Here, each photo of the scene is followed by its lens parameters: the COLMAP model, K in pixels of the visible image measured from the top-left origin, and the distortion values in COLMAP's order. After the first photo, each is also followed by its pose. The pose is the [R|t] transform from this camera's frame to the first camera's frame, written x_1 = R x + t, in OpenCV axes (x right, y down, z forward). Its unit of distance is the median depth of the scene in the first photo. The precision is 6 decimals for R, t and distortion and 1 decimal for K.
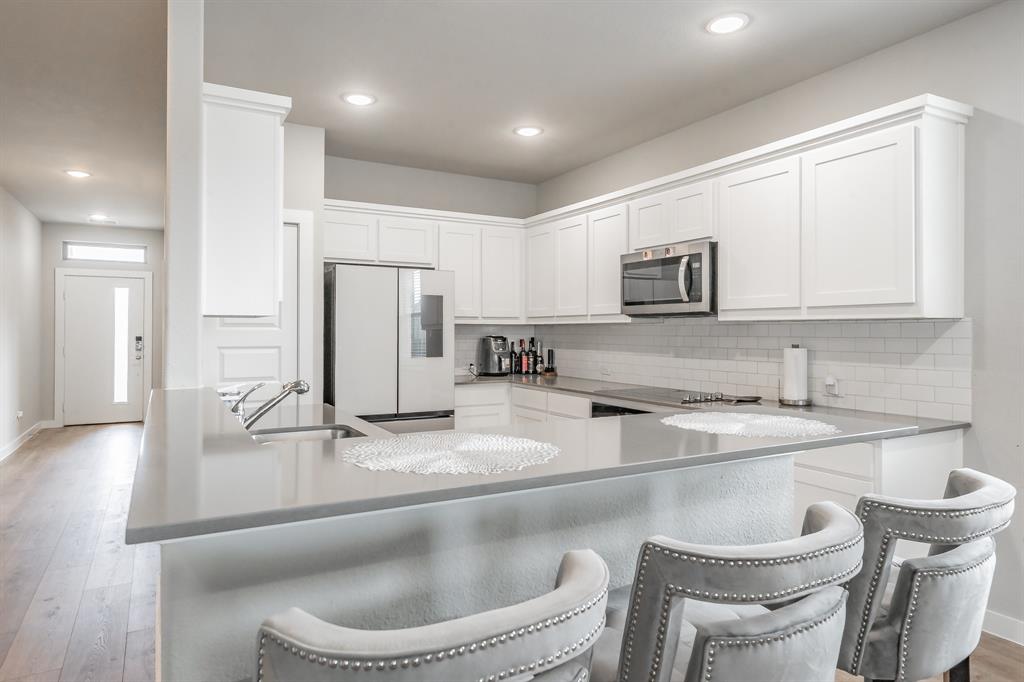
lens RADIAL K [[622.4, 0, 489.8], [0, 622.4, 328.9], [0, 0, 1]] dist [0.004997, 0.001482]
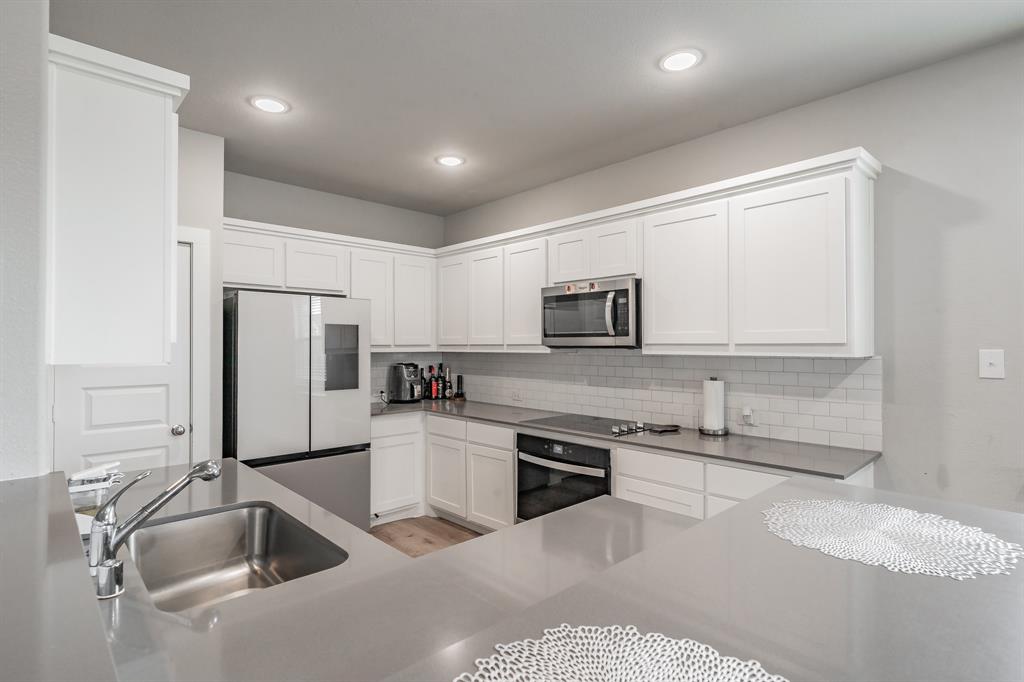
lens RADIAL K [[524.6, 0, 503.4], [0, 524.6, 342.0], [0, 0, 1]] dist [0.002943, 0.002718]
pose [[0.968641, -0.001310, 0.248459, -0.065206], [0.001975, 0.999995, -0.002427, -0.026767], [-0.248455, 0.002841, 0.968639, 0.172651]]
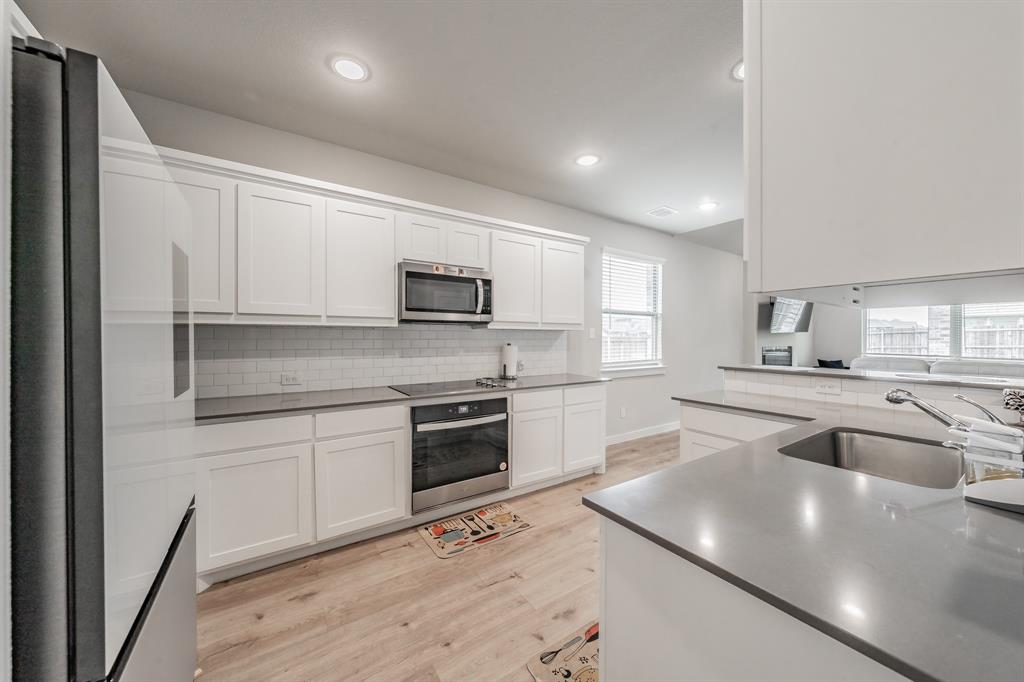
lens RADIAL K [[382.8, 0, 524.6], [0, 382.8, 336.6], [0, 0, 1]] dist [-0.000630, -0.000480]
pose [[-0.140572, -0.003389, 0.990065, -0.442214], [-0.009209, 0.999955, 0.002115, 0.002987], [-0.990028, -0.008820, -0.140597, 0.875411]]
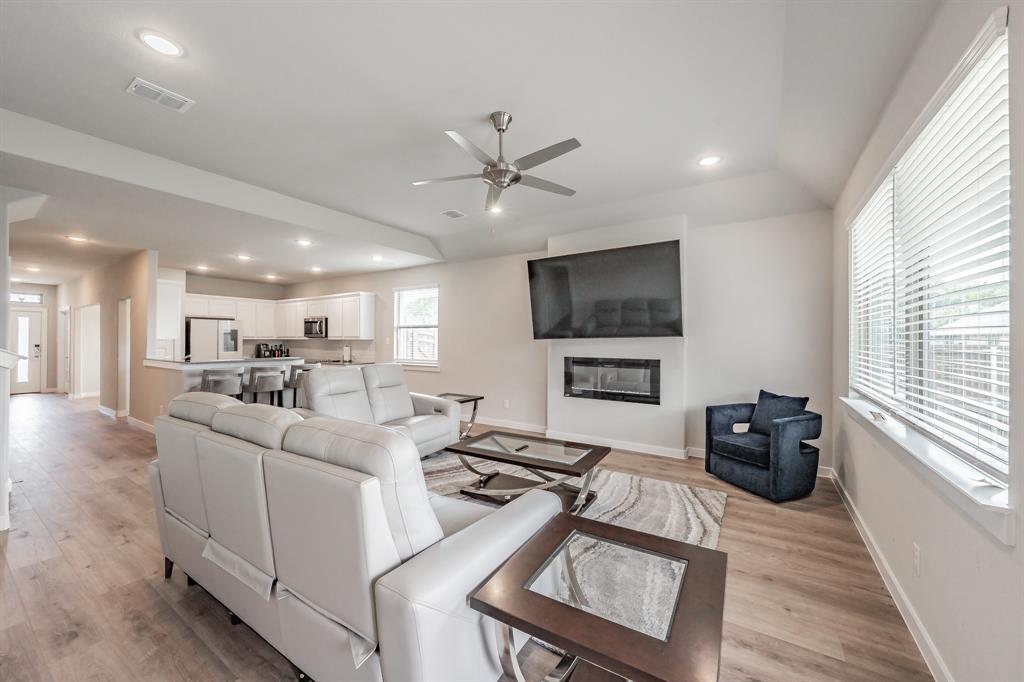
lens RADIAL K [[382.8, 0, 507.1], [0, 382.8, 340.0], [0, 0, 1]] dist [-0.000630, -0.000480]
pose [[0.875784, 0.000739, 0.482702, 0.171955], [-0.003013, 0.999988, 0.003936, -0.018096], [-0.482693, -0.004902, 0.875776, -1.214981]]
